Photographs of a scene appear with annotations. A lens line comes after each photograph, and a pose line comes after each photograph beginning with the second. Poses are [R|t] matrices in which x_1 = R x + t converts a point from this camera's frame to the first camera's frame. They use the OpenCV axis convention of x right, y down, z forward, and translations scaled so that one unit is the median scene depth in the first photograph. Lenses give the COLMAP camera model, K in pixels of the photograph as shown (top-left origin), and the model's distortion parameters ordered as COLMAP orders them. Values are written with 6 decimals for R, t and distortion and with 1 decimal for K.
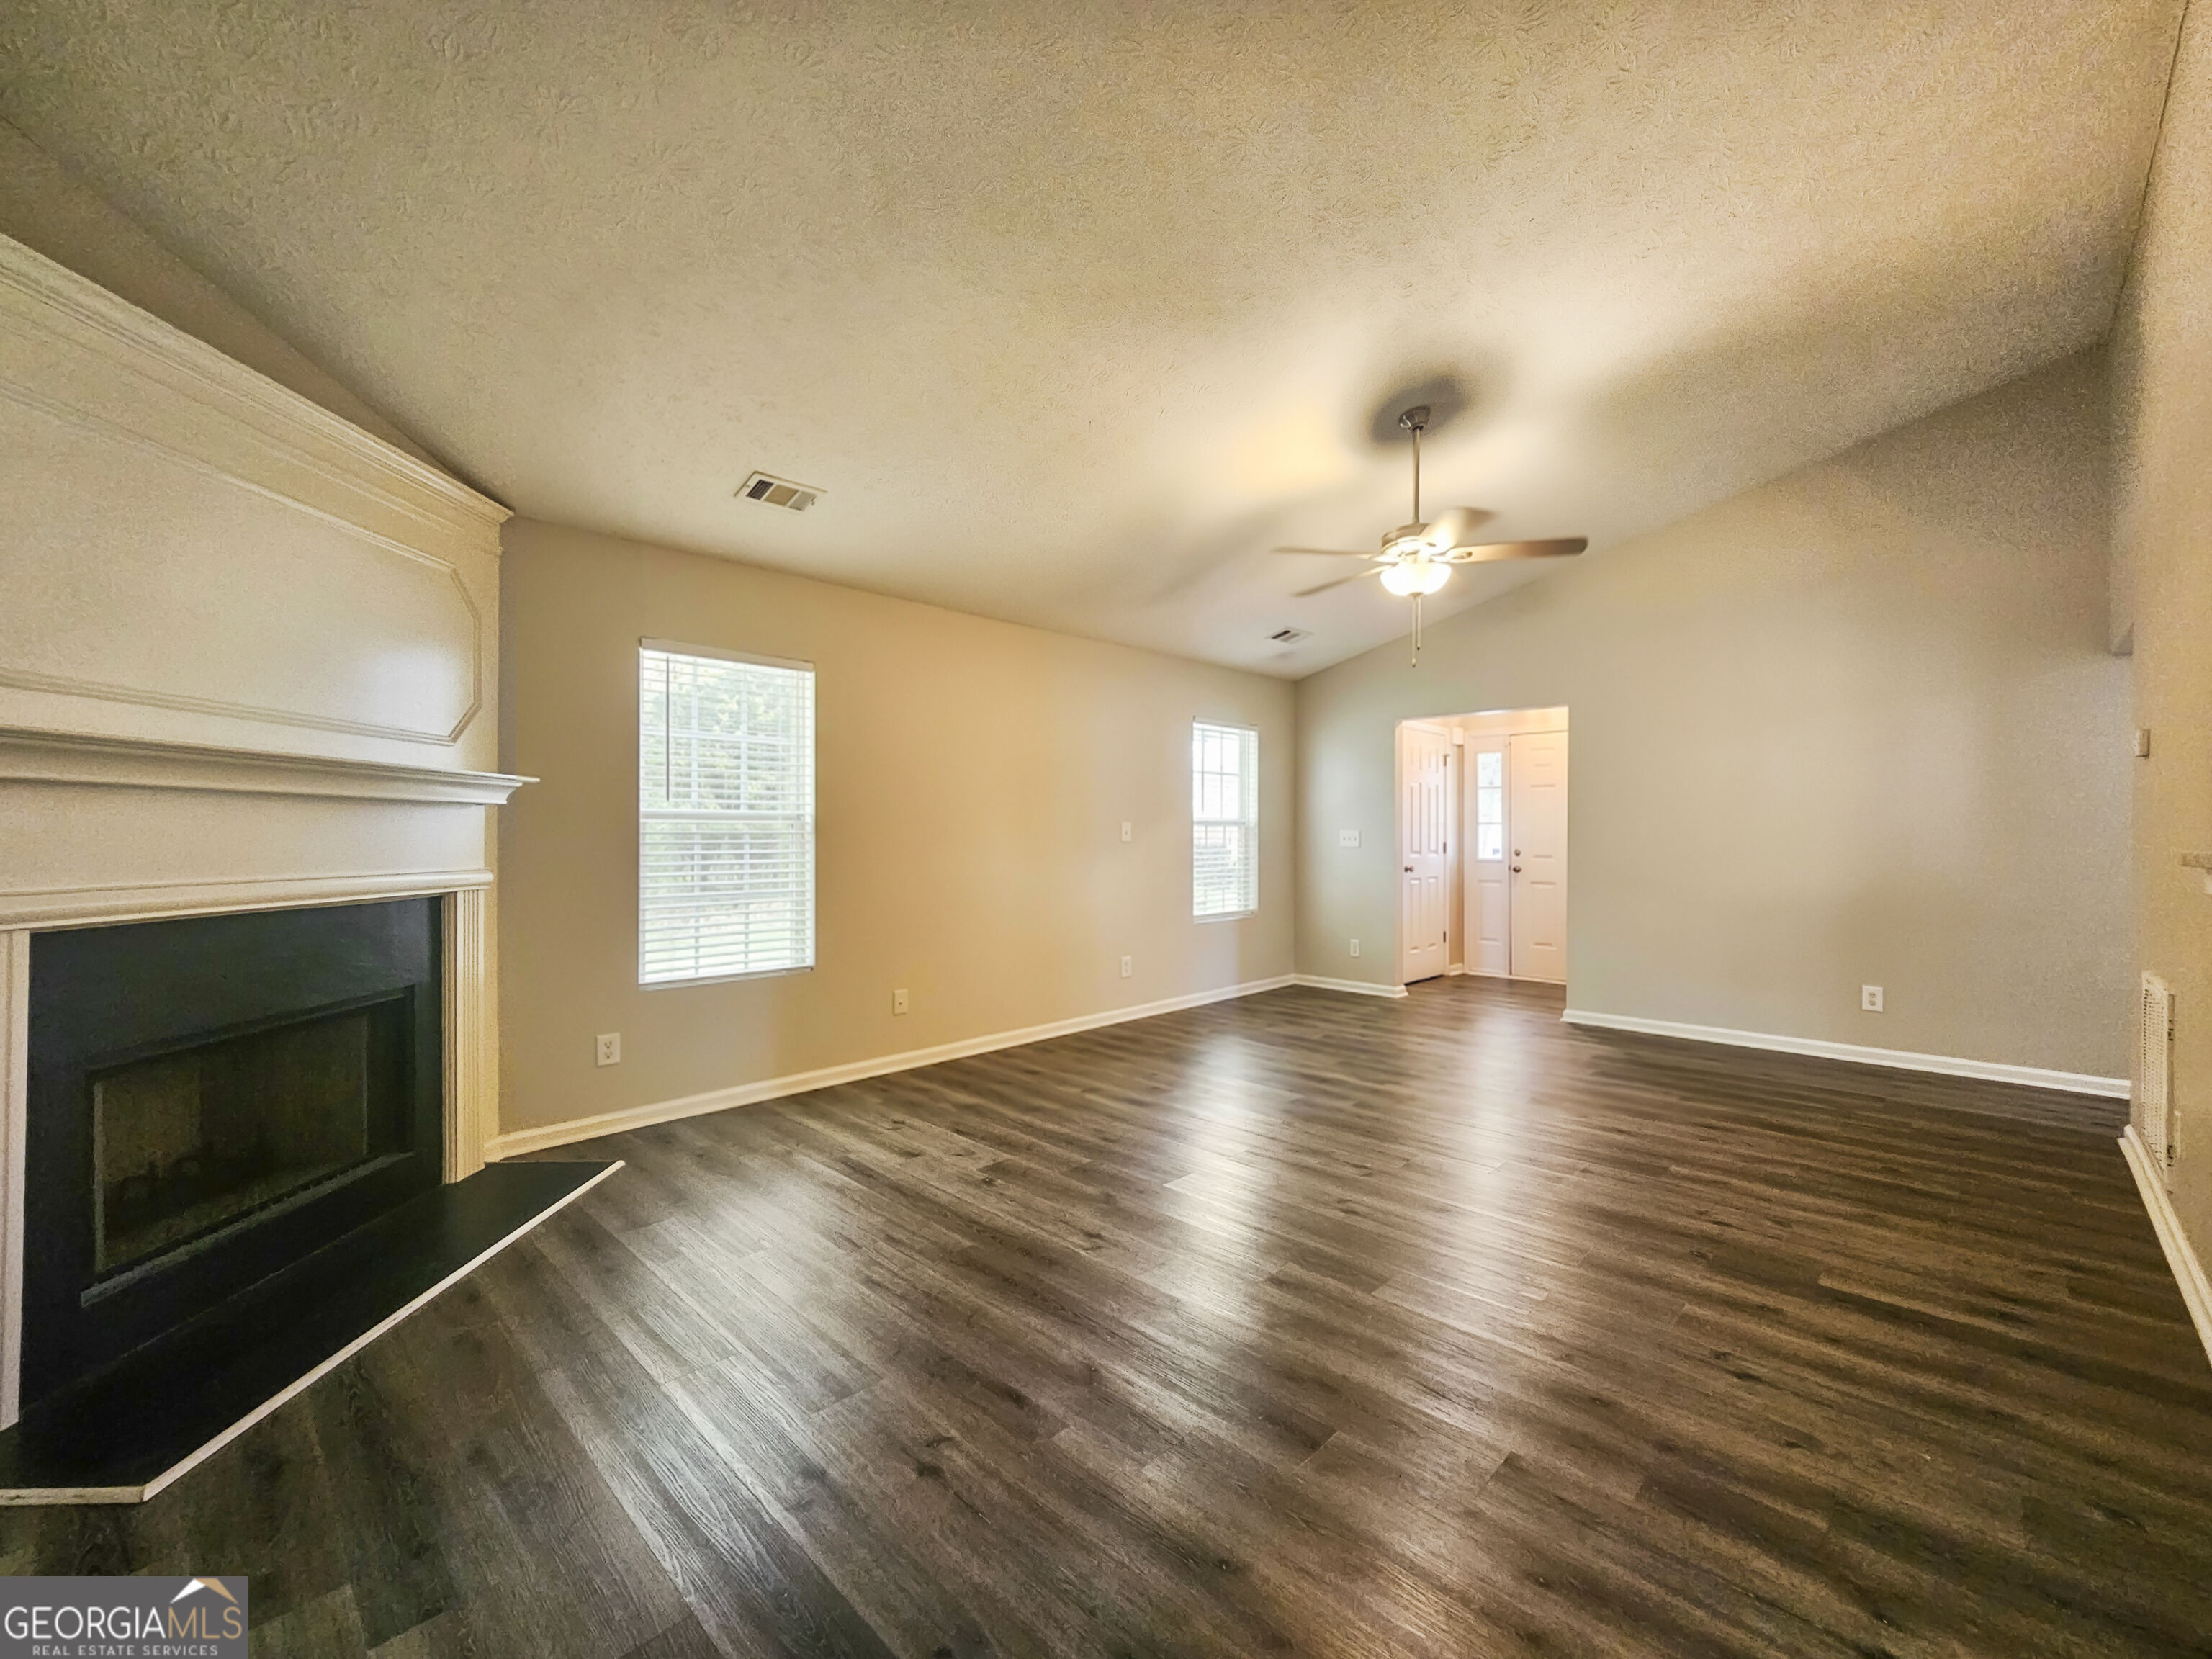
lens RADIAL K [[915.6, 0, 1117.0], [0, 915.6, 833.7], [0, 0, 1]] dist [0.001091, -0.000007]
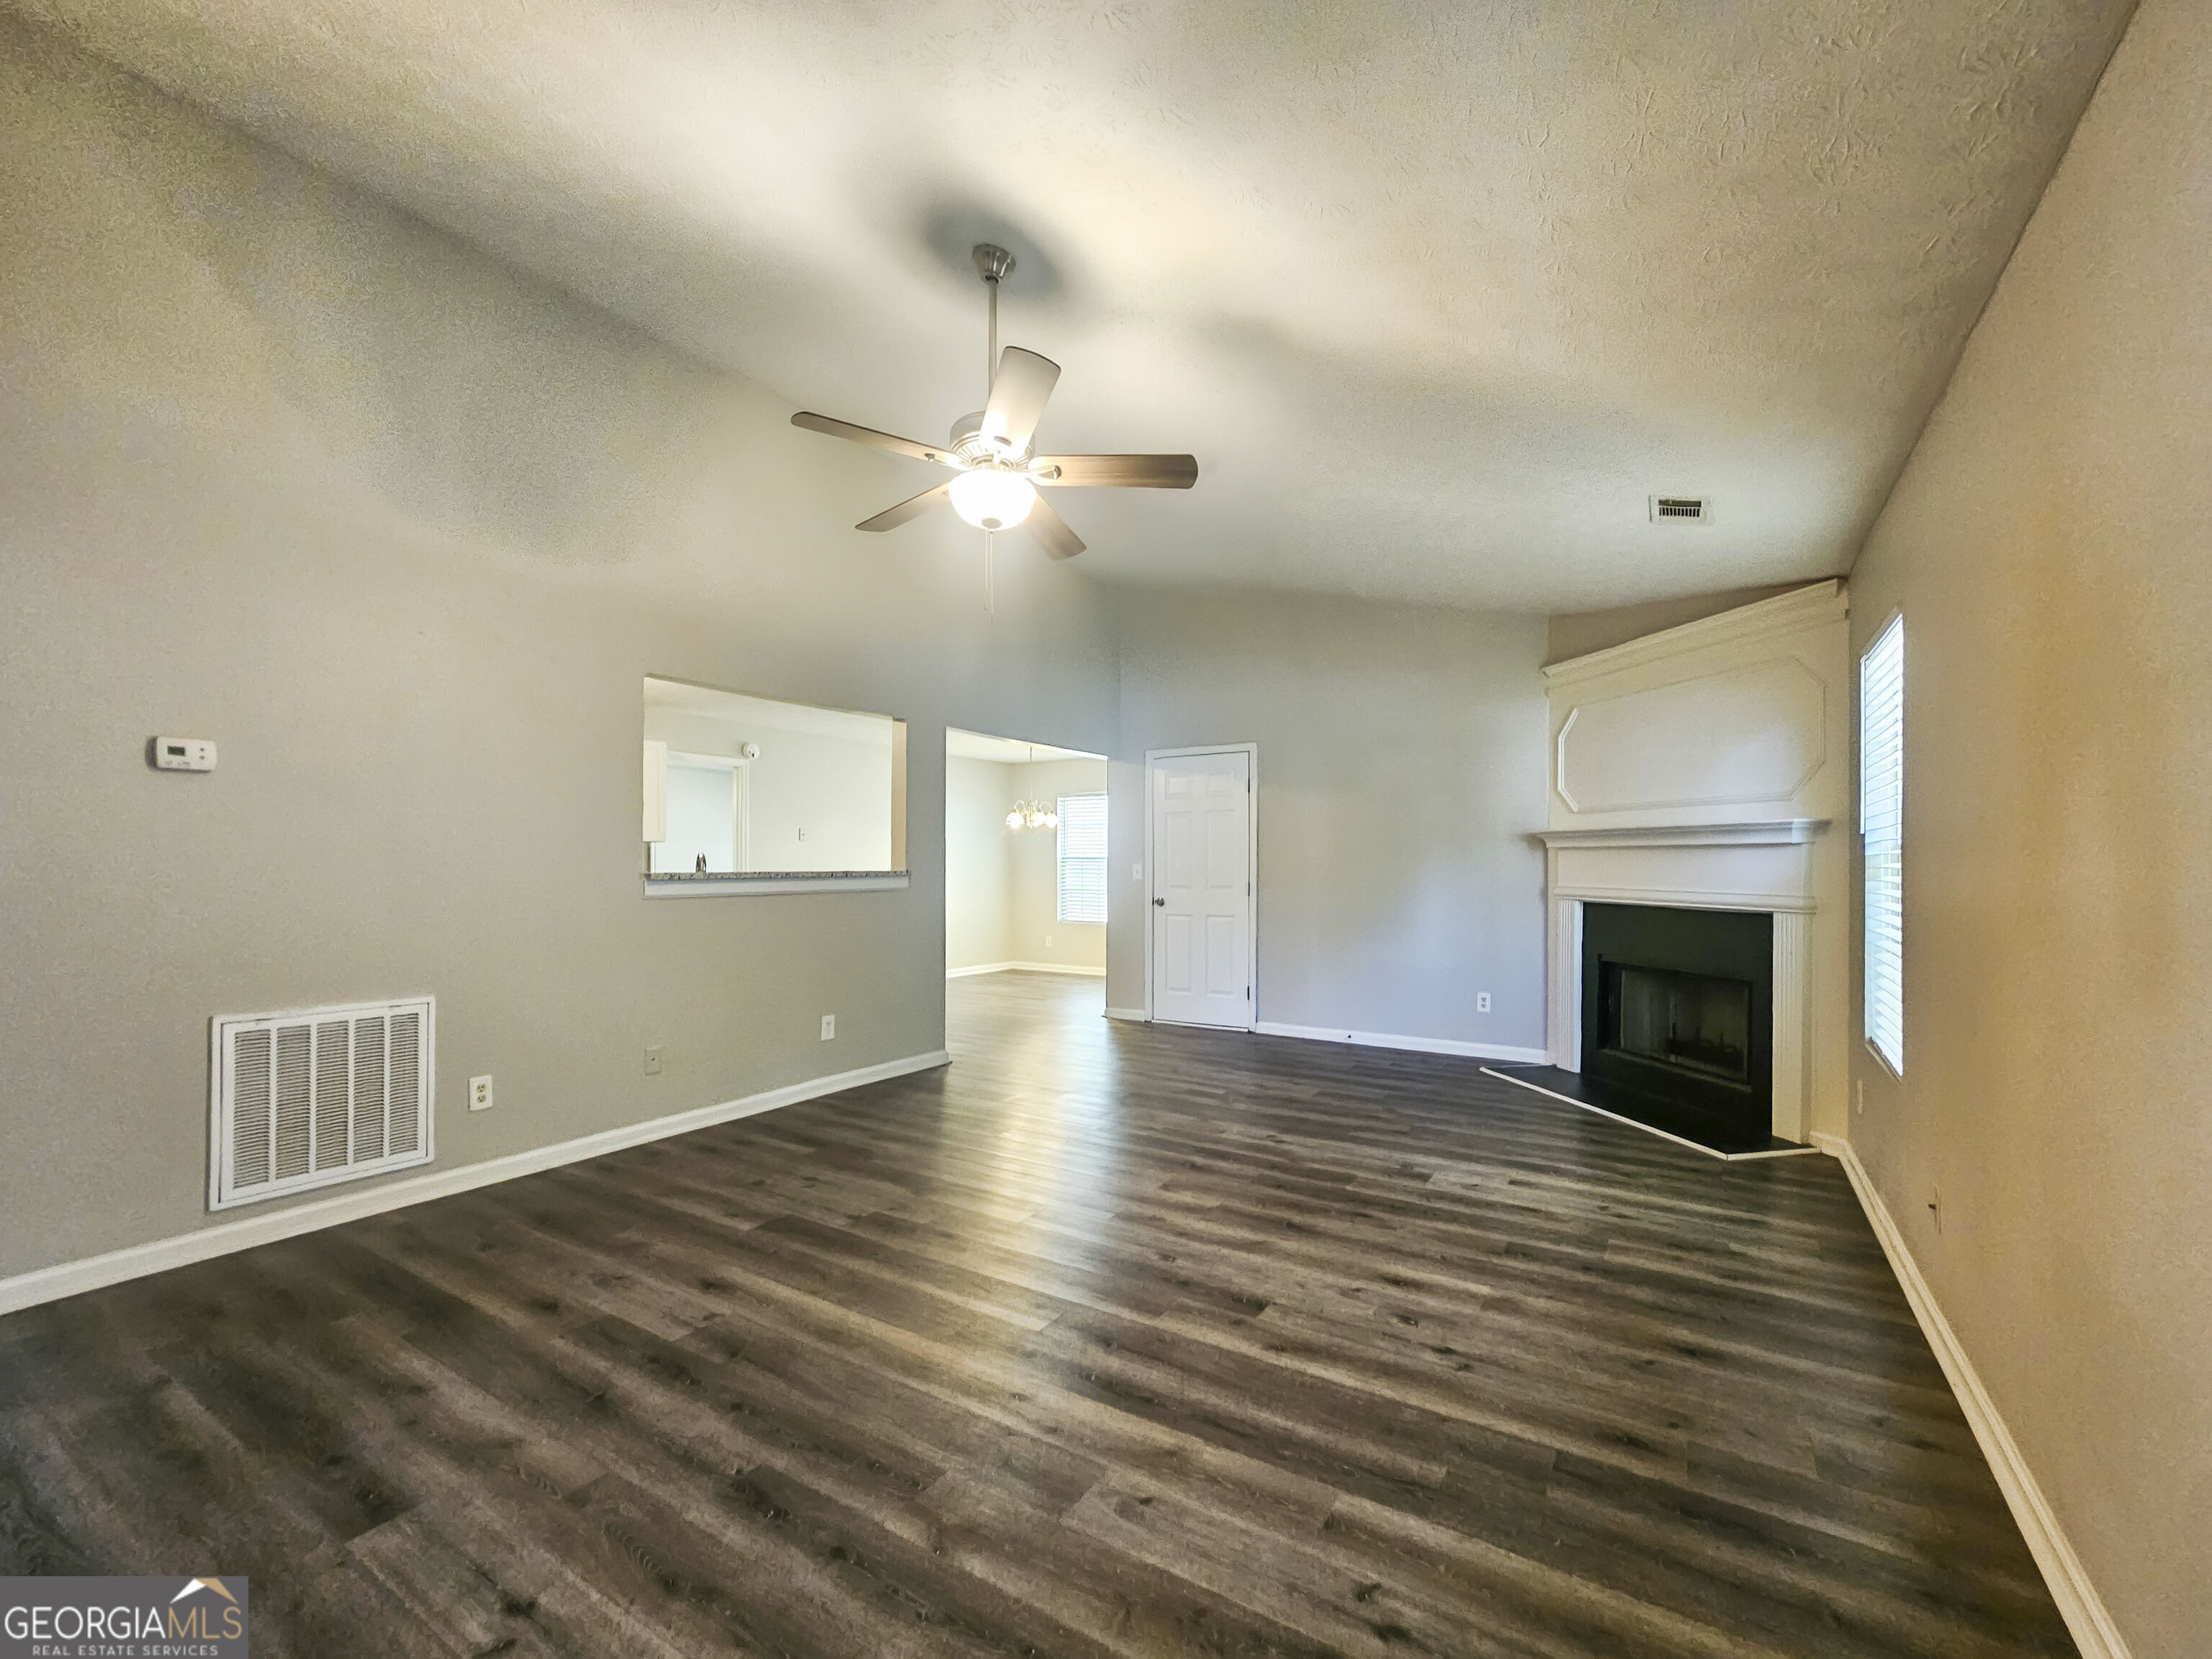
lens RADIAL K [[915.6, 0, 1109.5], [0, 915.6, 851.6], [0, 0, 1]] dist [0.001091, -0.000007]
pose [[-0.981328, -0.007591, -0.192193, 0.418950], [-0.005674, 0.999929, -0.010525, -0.005181], [0.192259, -0.009238, -0.981301, 1.909367]]
